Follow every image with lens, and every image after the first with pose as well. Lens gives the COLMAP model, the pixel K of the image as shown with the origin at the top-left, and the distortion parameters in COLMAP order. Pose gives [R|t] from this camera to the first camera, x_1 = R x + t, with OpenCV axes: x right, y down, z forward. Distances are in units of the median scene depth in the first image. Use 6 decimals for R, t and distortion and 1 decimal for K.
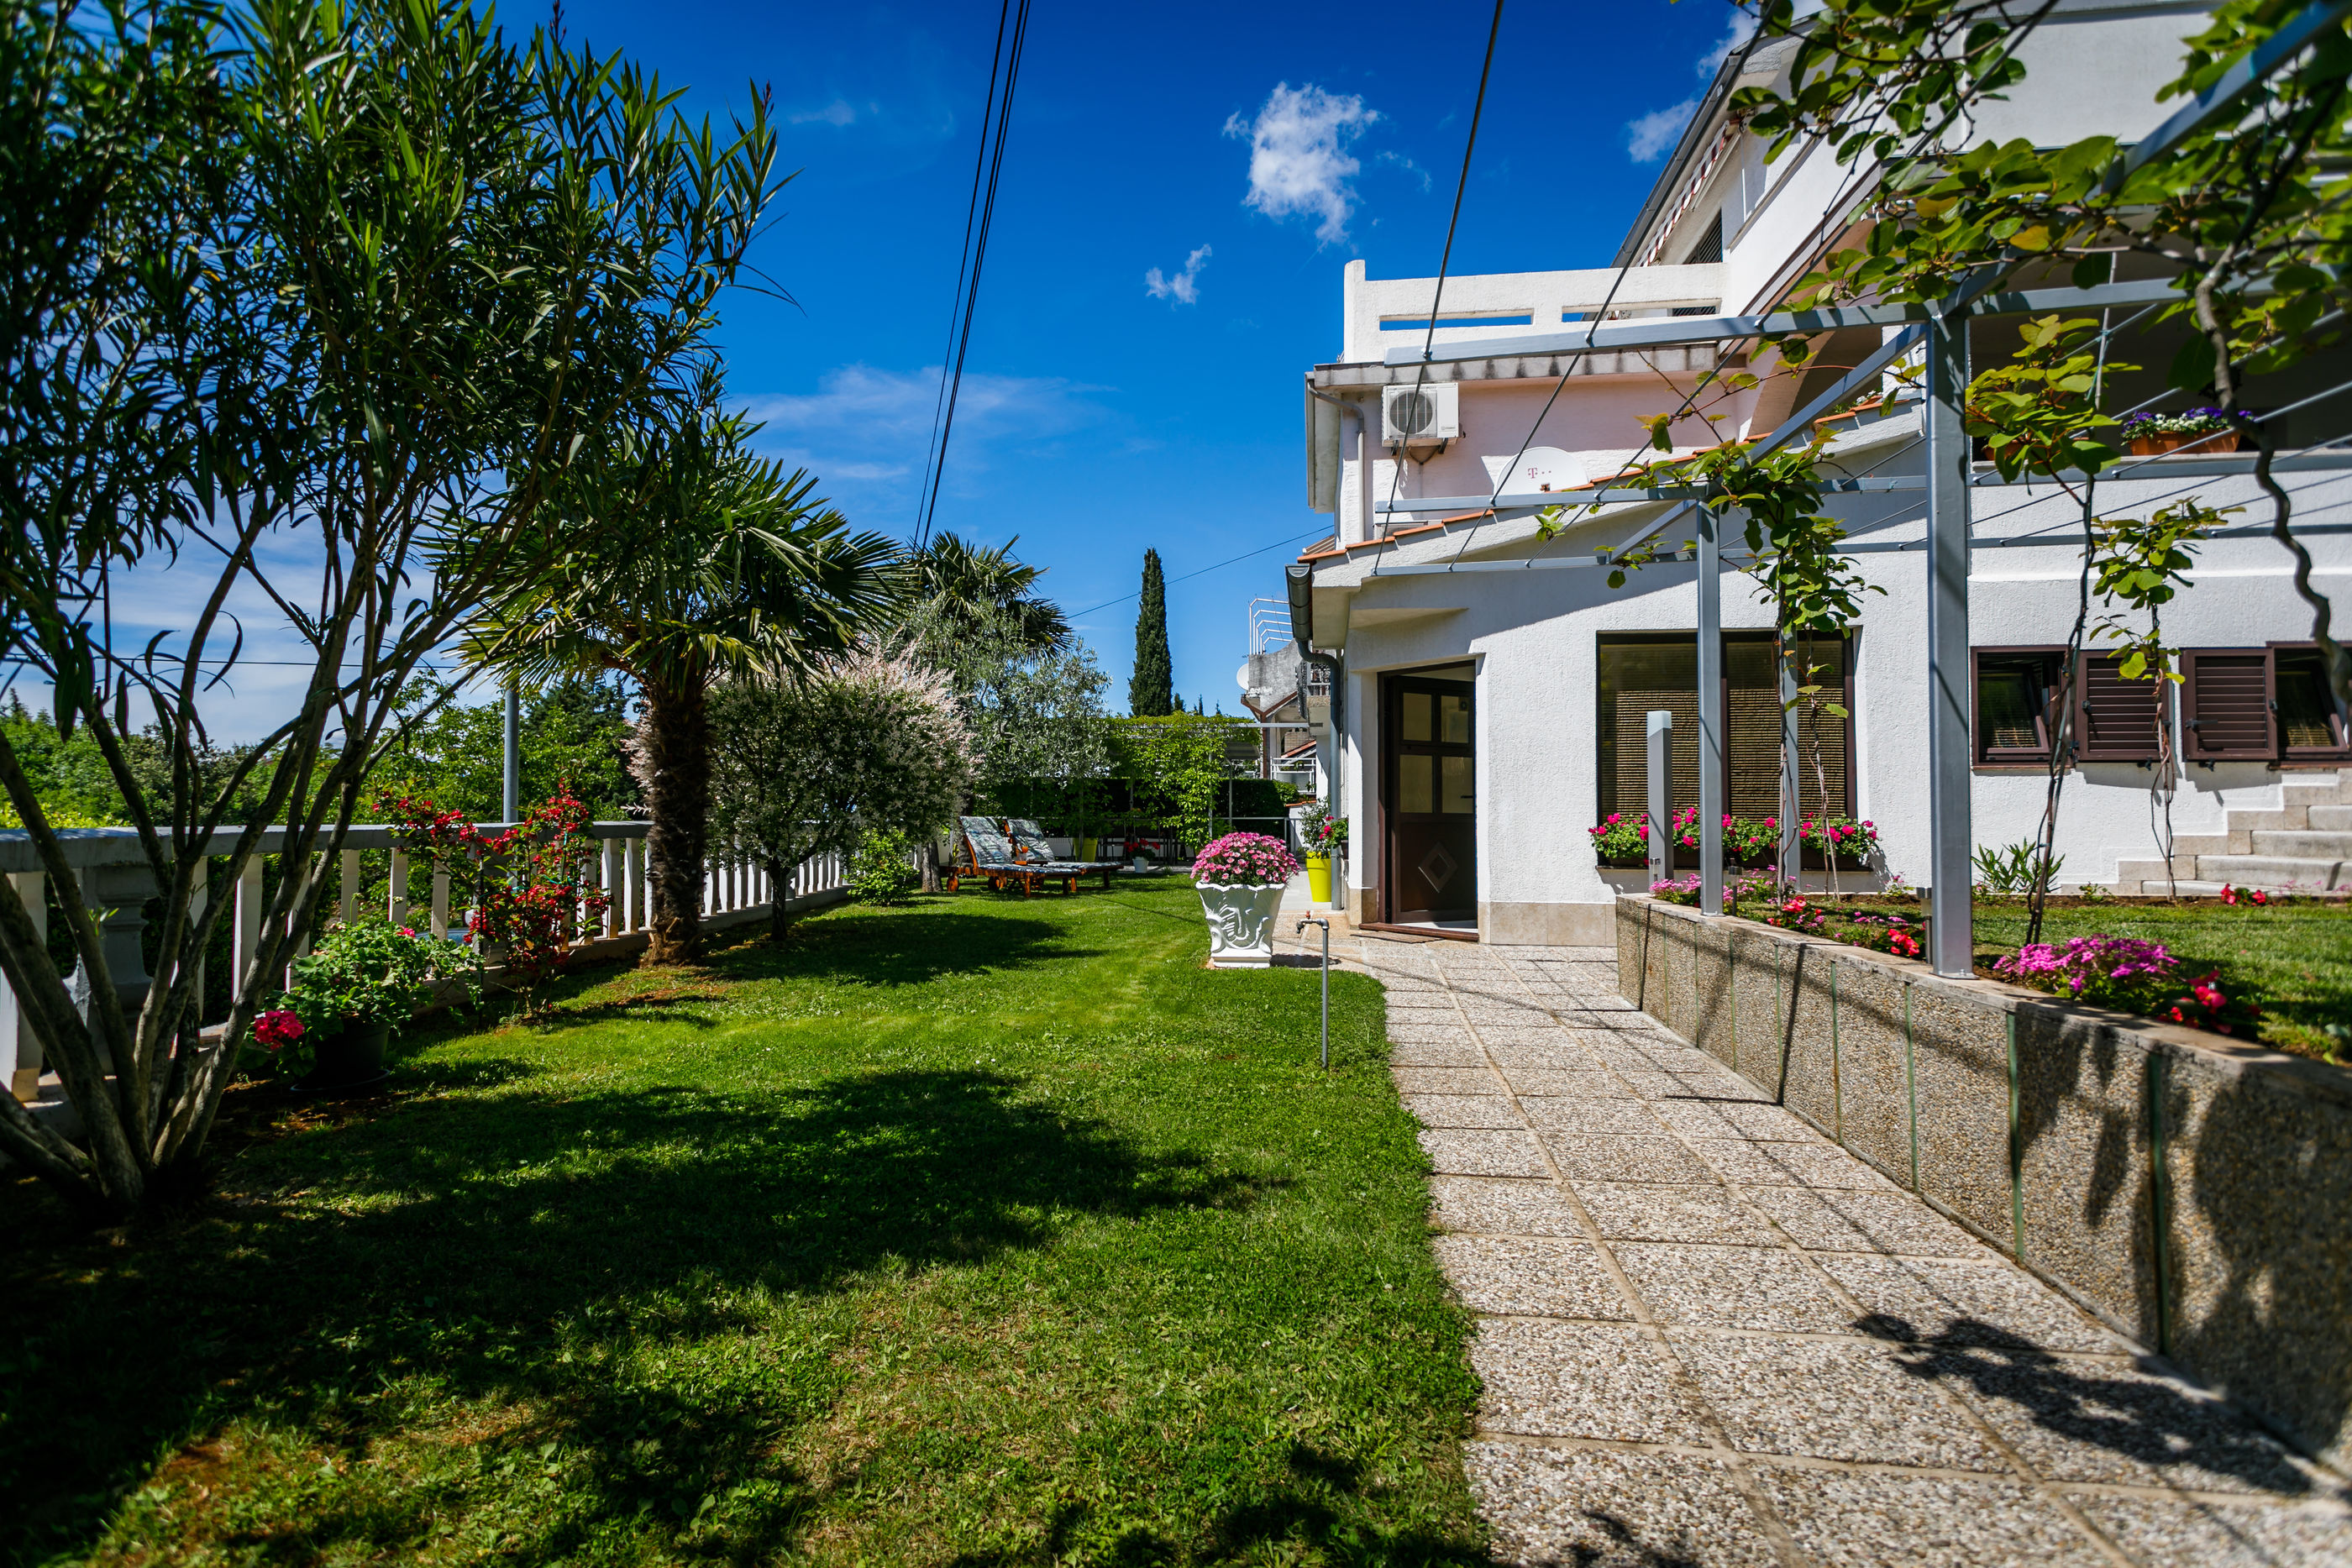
lens RADIAL K [[1099.0, 0, 1174.8], [0, 1099.0, 785.9], [0, 0, 1]] dist [-0.001991, 0.000895]
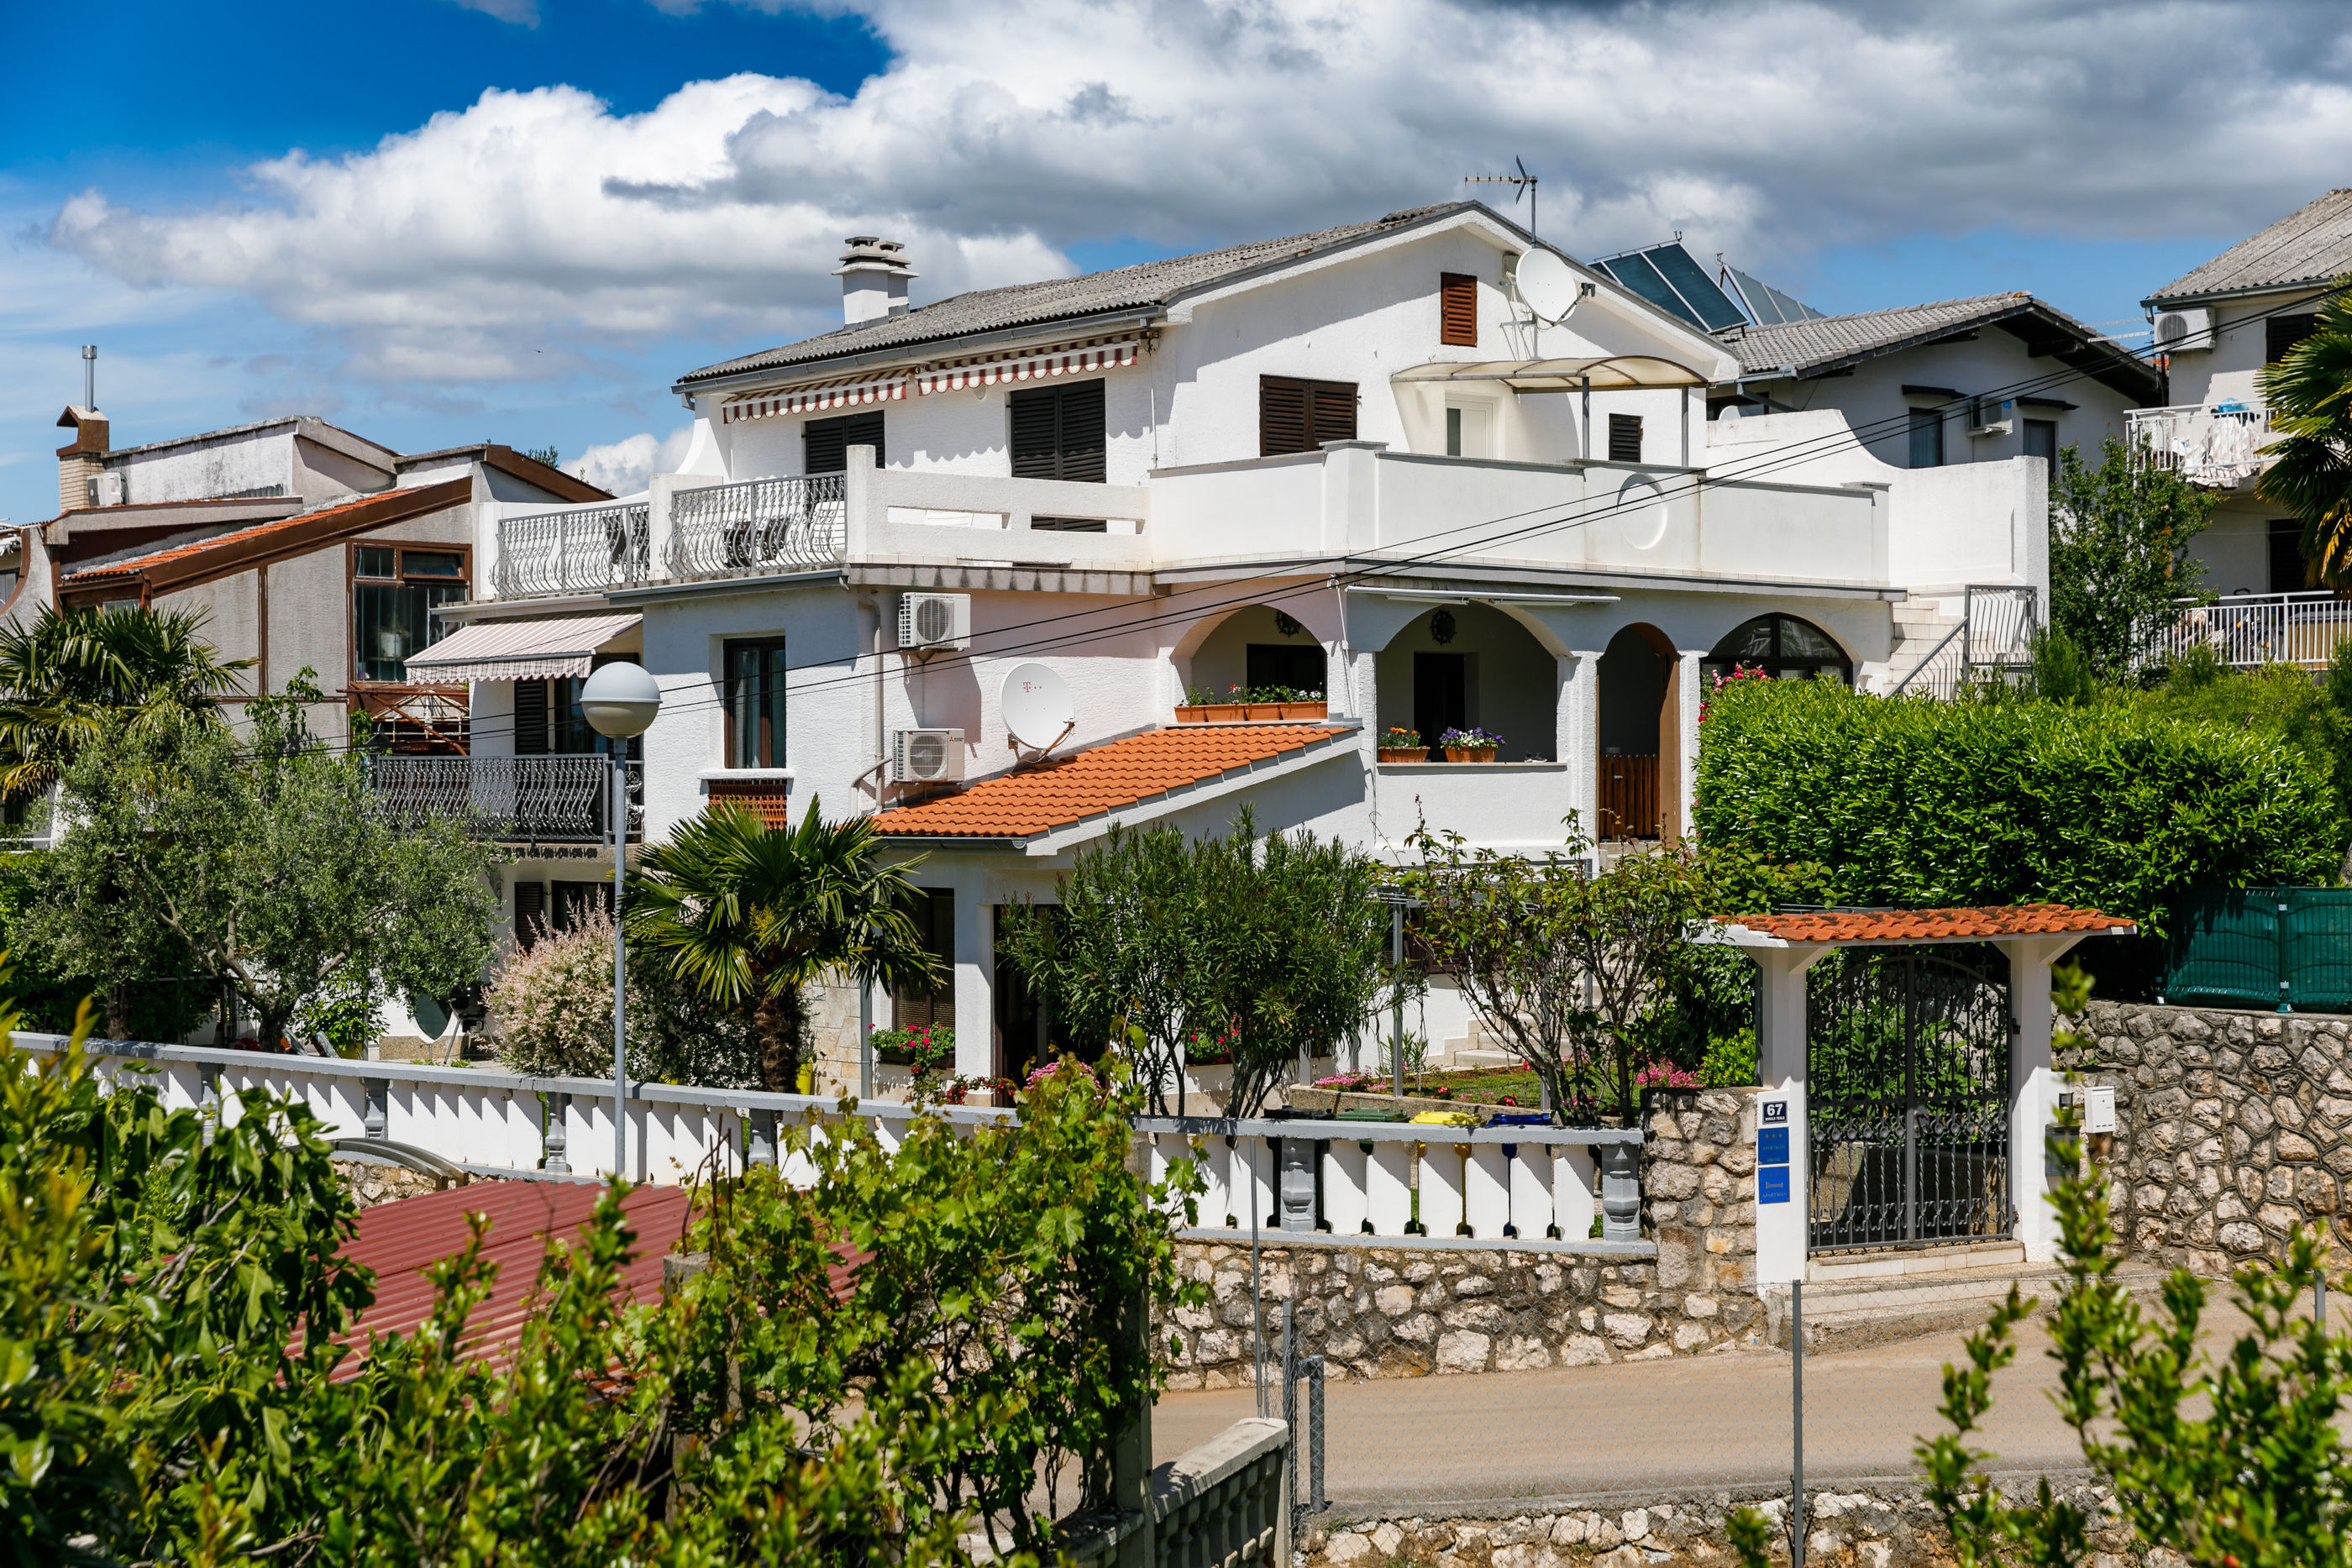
lens RADIAL K [[3625.1, 0, 1177.2], [0, 3625.1, 784.7], [0, 0, 1]] dist [0.024106, 0.000000]
pose [[0.677738, -0.009944, 0.735237, -2.013635], [-0.010224, 0.999684, 0.022945, -0.258220], [-0.735233, -0.023068, 0.677422, -1.377245]]
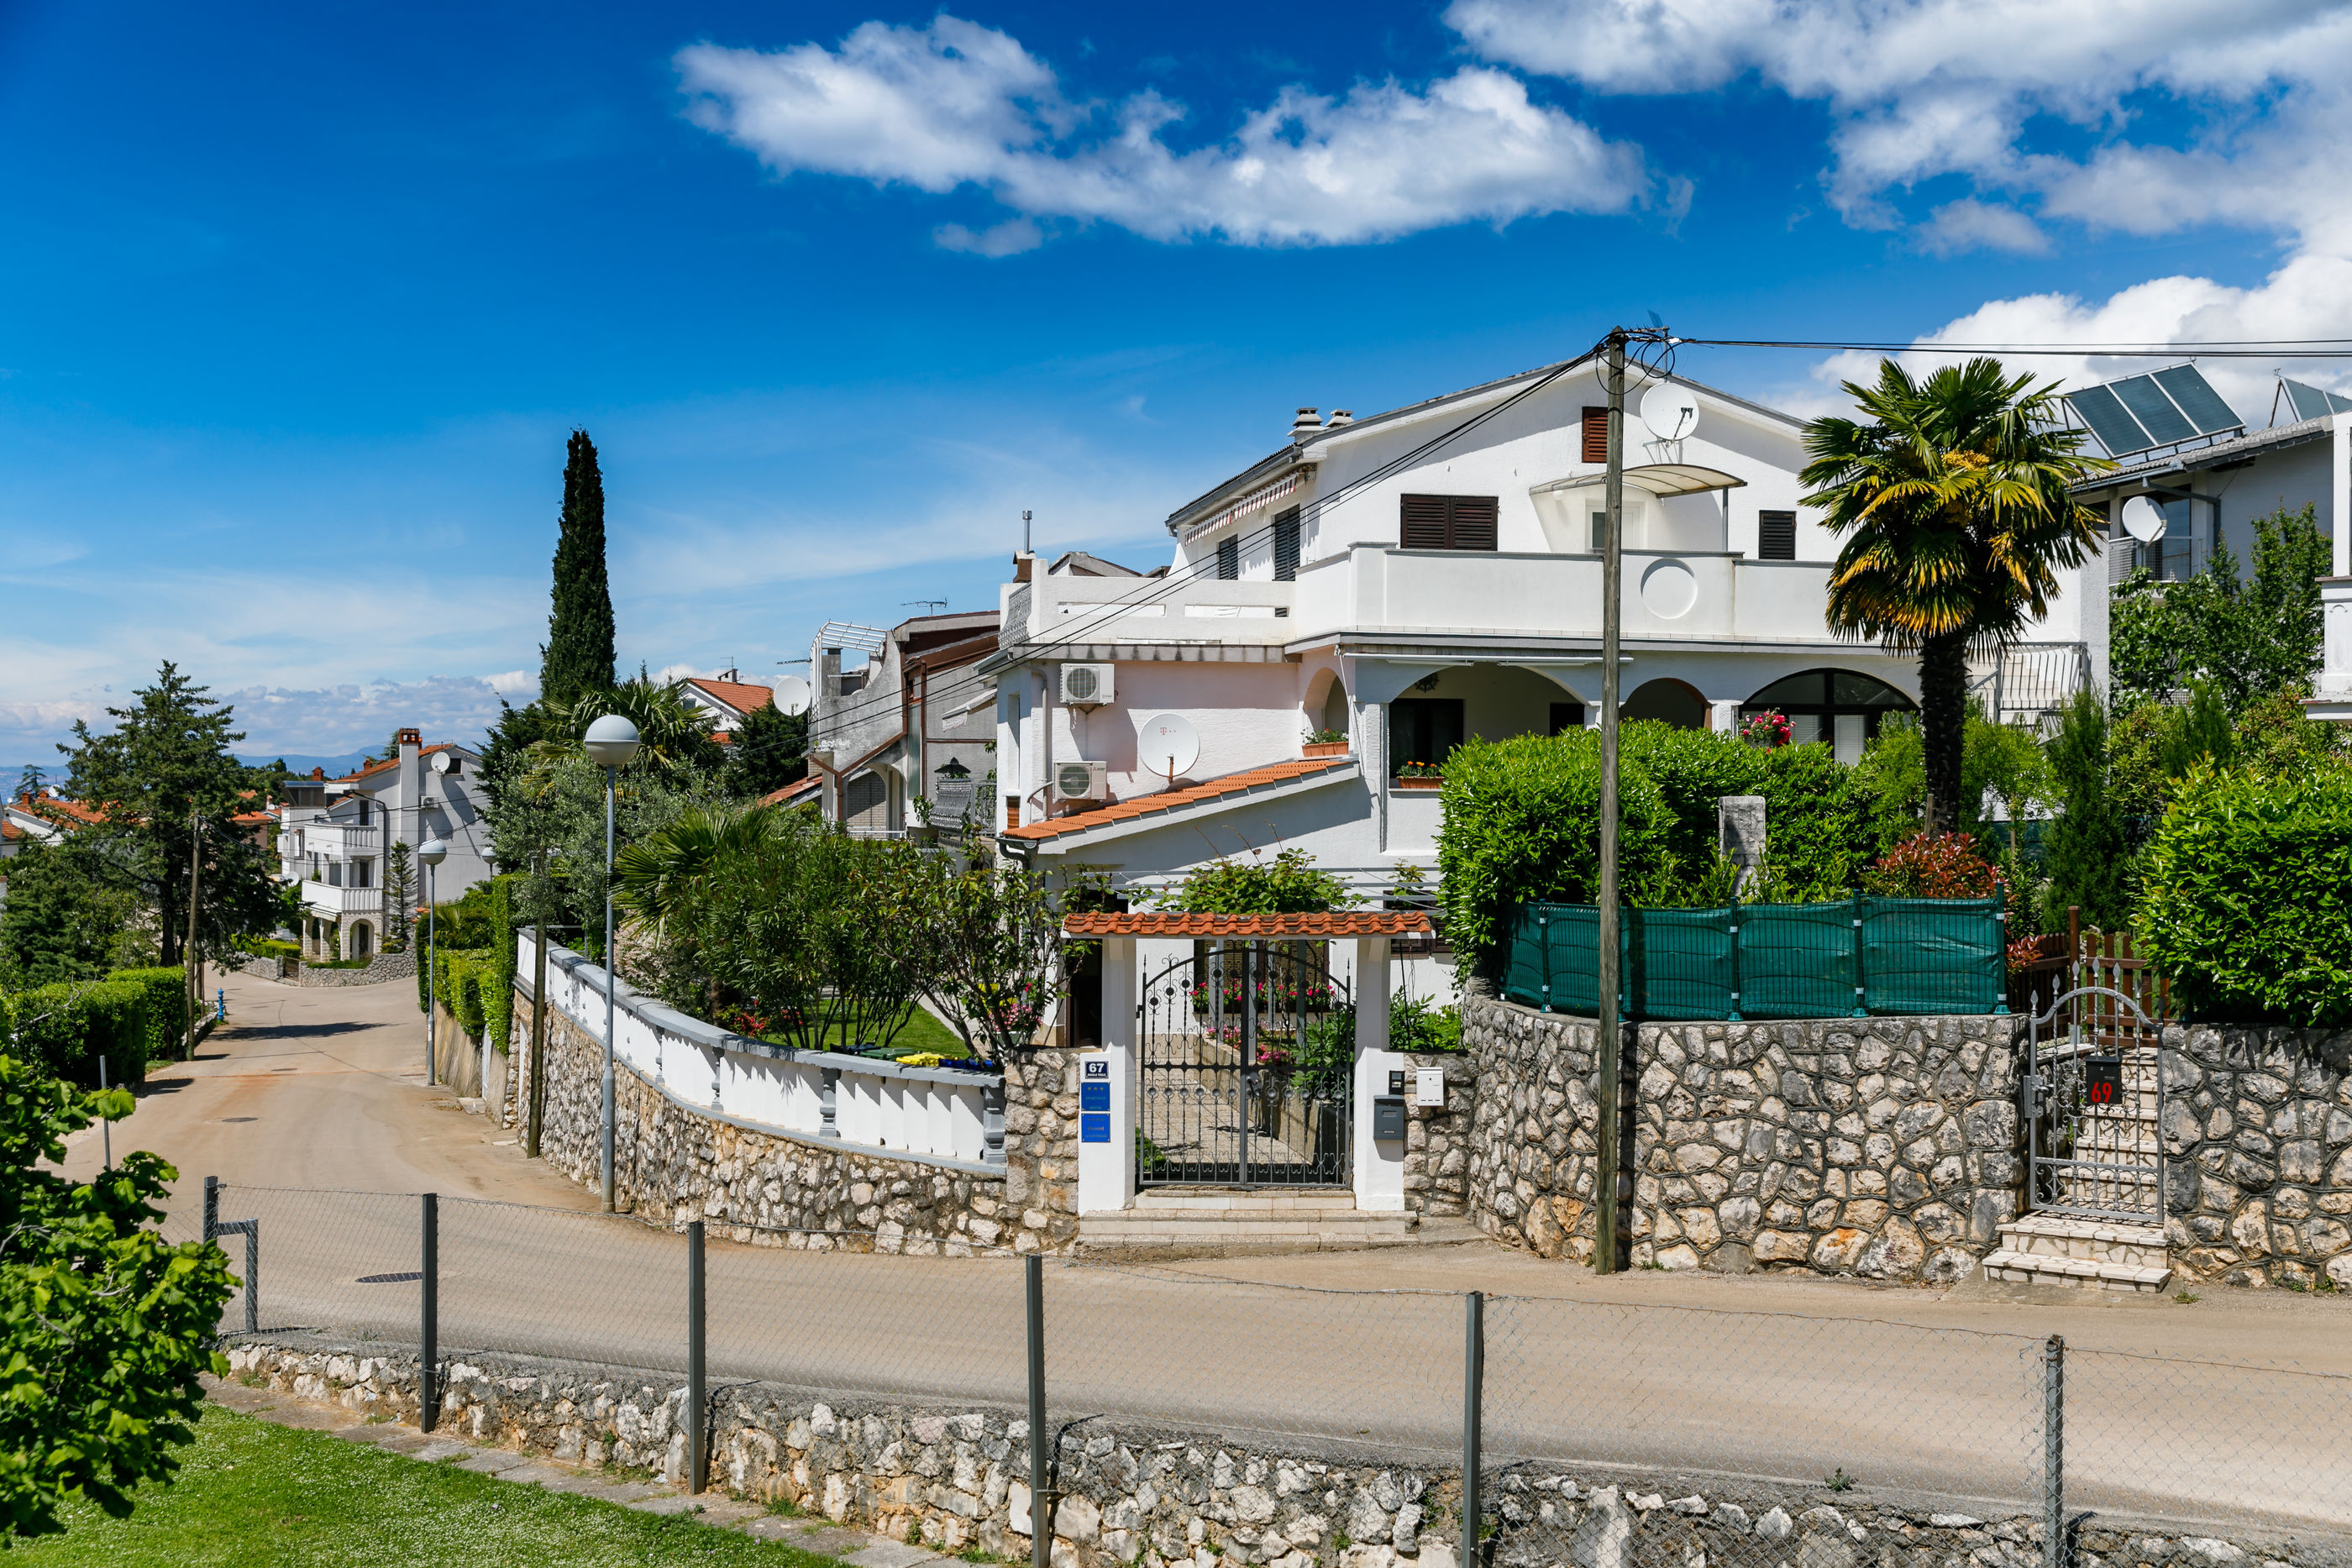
lens RADIAL K [[2475.8, 0, 1174.0], [0, 2475.8, 775.8], [0, 0, 1]] dist [0.012016, 0.000000]
pose [[0.952878, 0.002473, 0.303344, -0.610281], [-0.008469, 0.999794, 0.018454, -0.271281], [-0.303235, -0.020153, 0.952703, -1.983032]]
